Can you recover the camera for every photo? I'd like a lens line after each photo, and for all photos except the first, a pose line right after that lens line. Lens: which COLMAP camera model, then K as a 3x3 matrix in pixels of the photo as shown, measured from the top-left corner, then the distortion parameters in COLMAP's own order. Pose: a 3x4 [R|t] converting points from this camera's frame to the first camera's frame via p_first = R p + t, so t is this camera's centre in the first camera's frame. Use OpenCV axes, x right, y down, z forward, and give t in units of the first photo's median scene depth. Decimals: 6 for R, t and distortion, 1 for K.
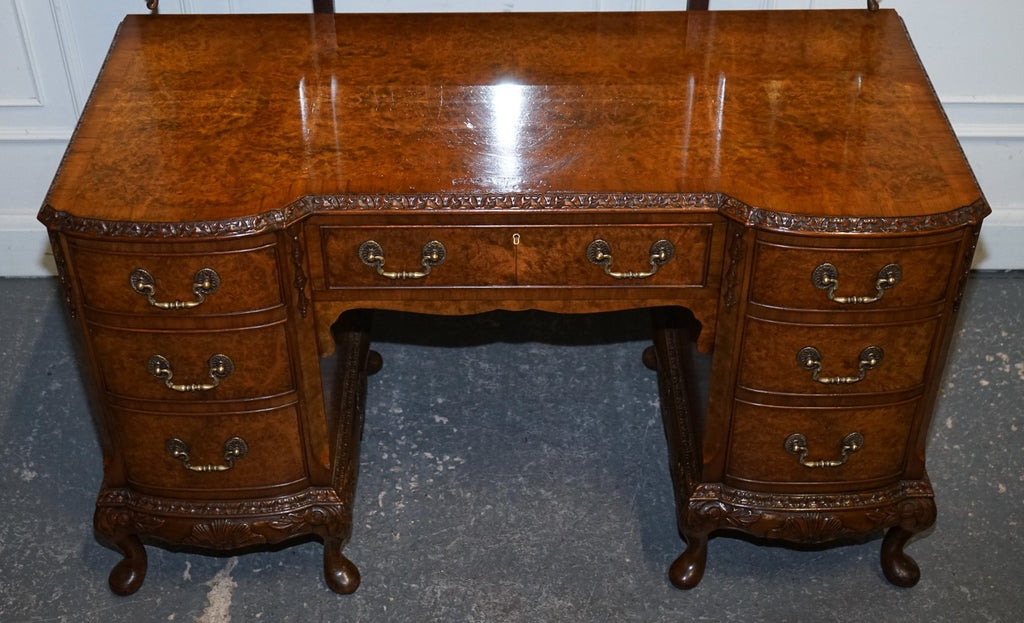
lens RADIAL K [[1416.6, 0, 512.2], [0, 1416.6, 291.3], [0, 0, 1]] dist [0.005548, 0.000000]
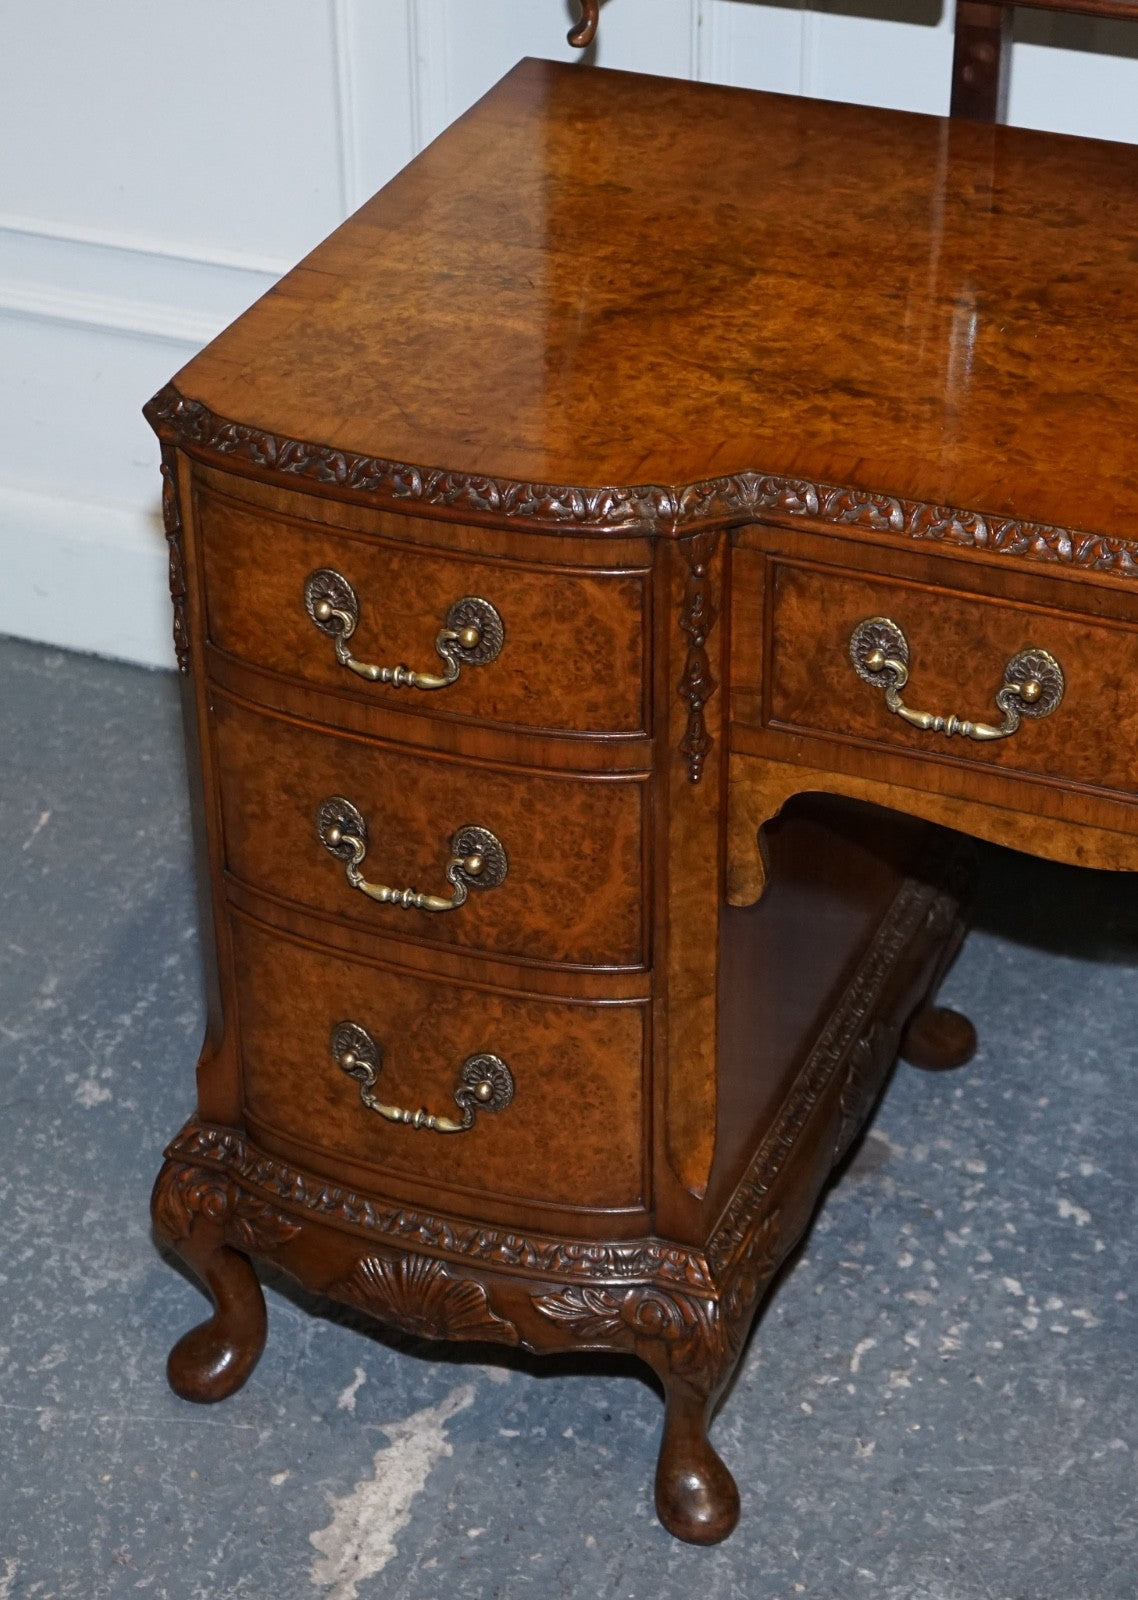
lens RADIAL K [[3425.9, 0, 627.1], [0, 3425.9, 804.4], [0, 0, 1]] dist [0.030810, 0.000000]
pose [[0.929226, 0.205417, -0.307154, 0.133877], [-0.233421, 0.970705, -0.056980, 0.083208], [0.286451, 0.124643, 0.949953, 0.069775]]
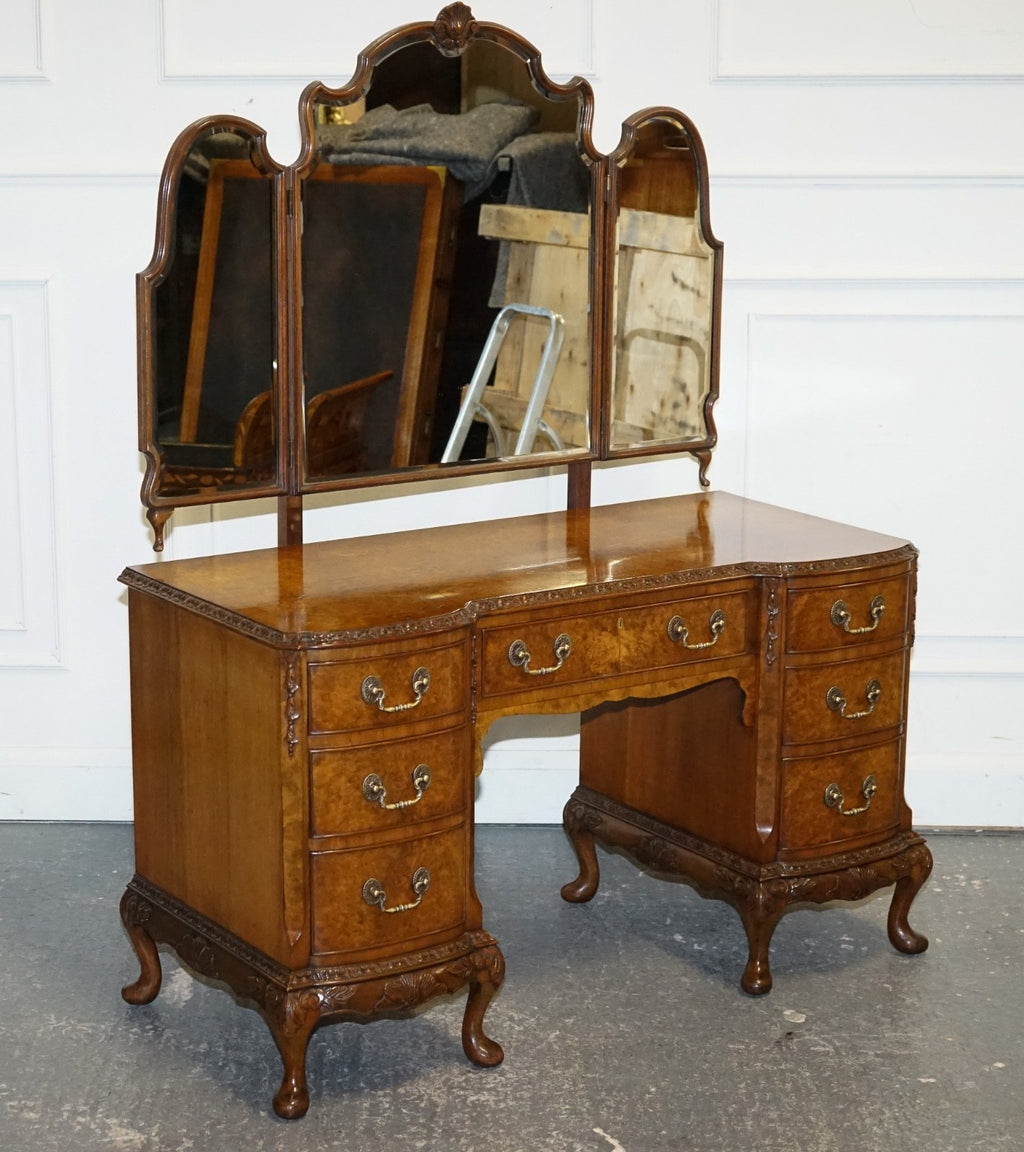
lens RADIAL K [[2580.5, 0, 461.9], [0, 2580.5, 574.0], [0, 0, 1]] dist [0.002643, 0.000000]
pose [[0.843477, -0.114092, 0.524909, -1.182144], [0.336258, 0.874187, -0.350325, 0.610127], [-0.418899, 0.471996, 0.775721, -0.605408]]
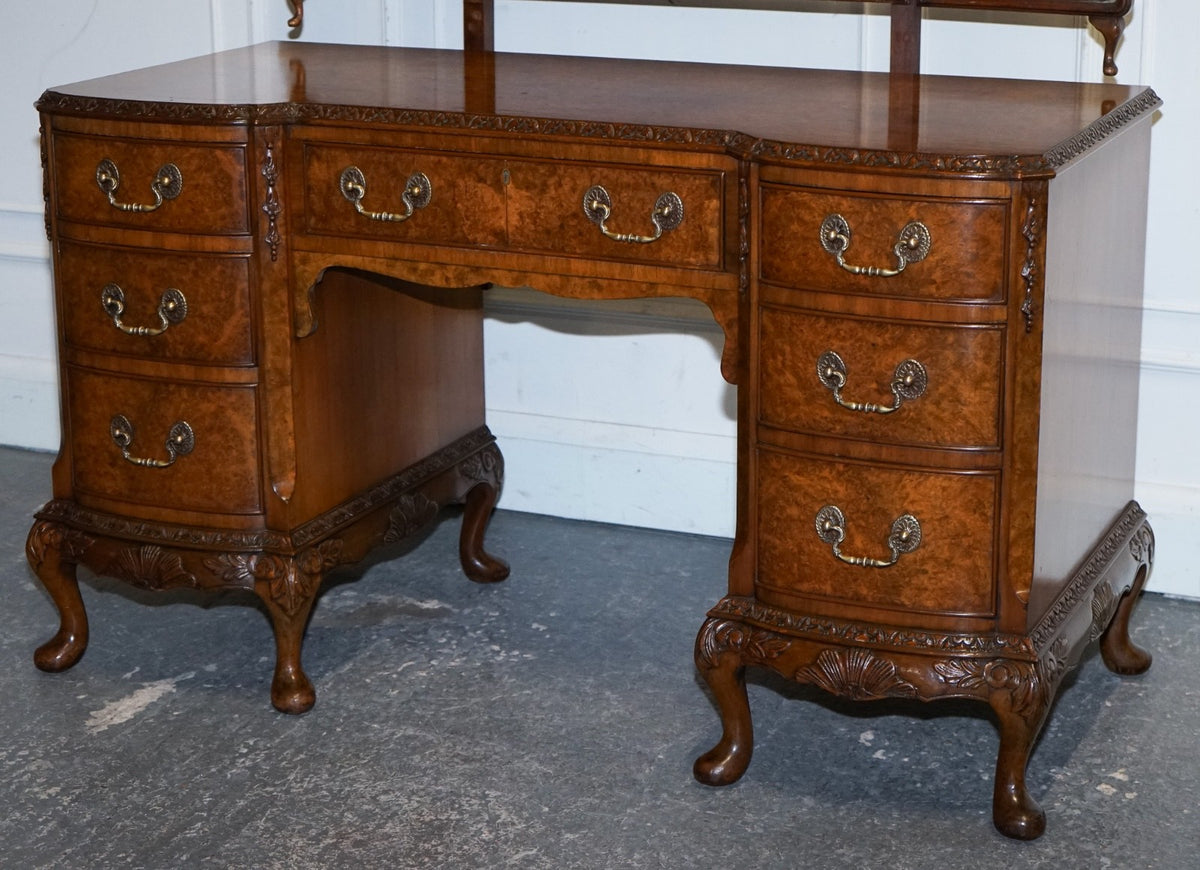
lens RADIAL K [[2513.4, 0, 649.6], [0, 2513.4, 358.2], [0, 0, 1]] dist [-0.013784, 0.000000]
pose [[0.914866, 0.097918, -0.391705, 0.642541], [-0.253937, 0.893791, -0.369666, 0.559885], [0.313905, 0.437663, 0.842564, -0.164864]]
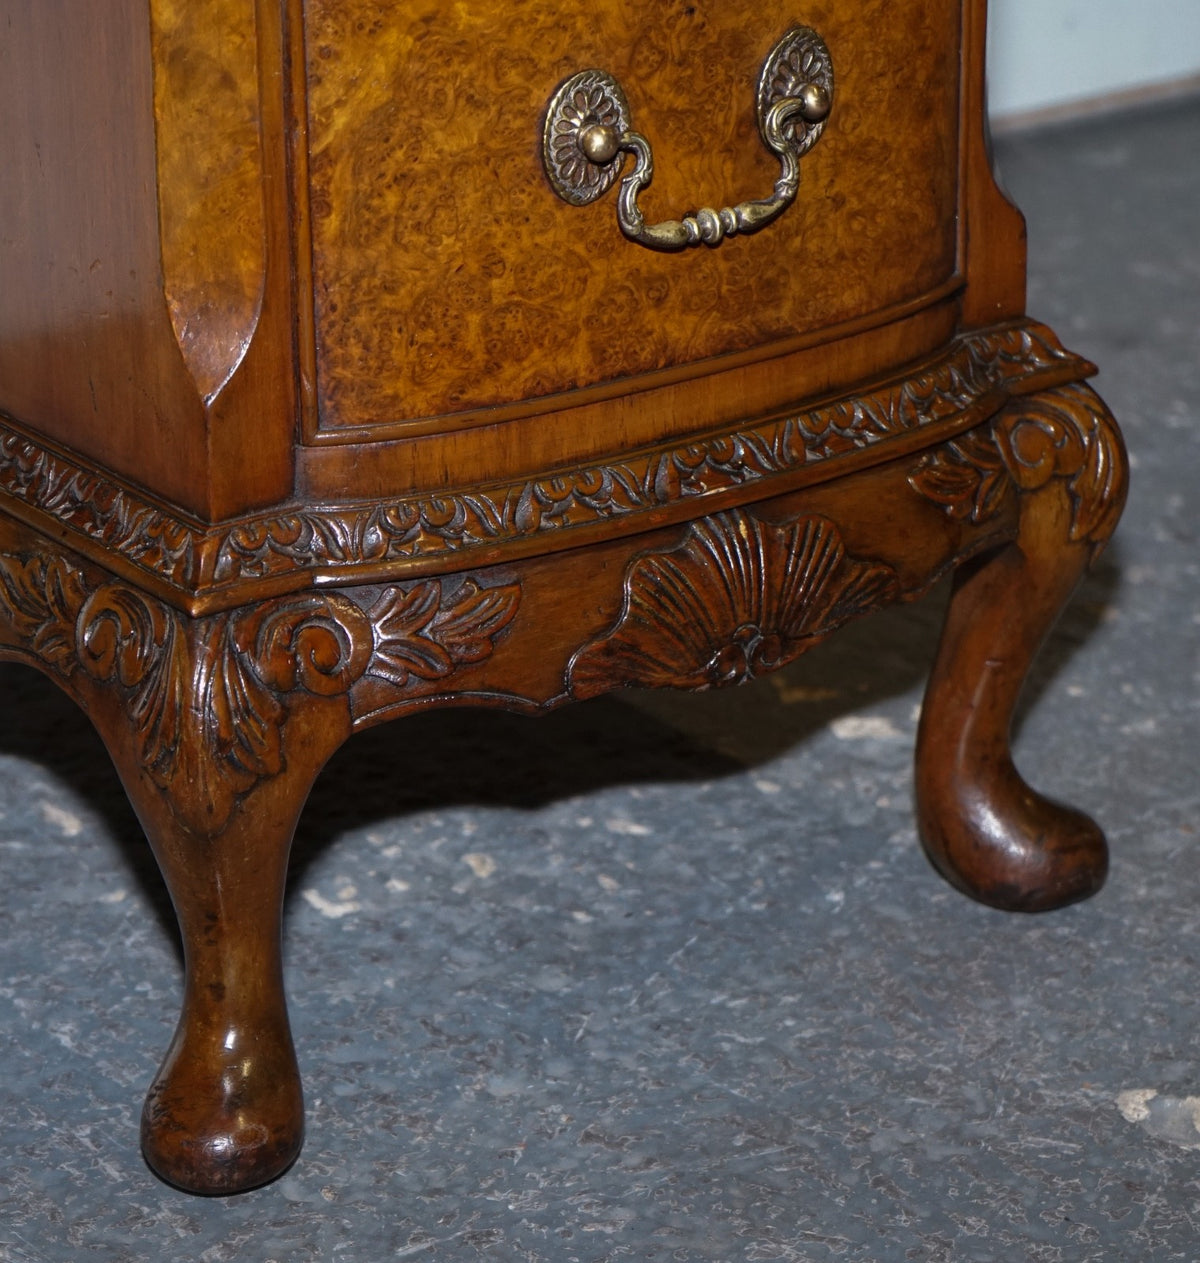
lens RADIAL K [[4281.1, 0, 688.6], [0, 4281.1, 709.6], [0, 0, 1]] dist [-0.131965, 0.000000]
pose [[0.799568, -0.235855, 0.552325, -0.169837], [0.380751, 0.910291, -0.162477, 0.310608], [-0.464455, 0.340210, 0.817642, 0.522383]]
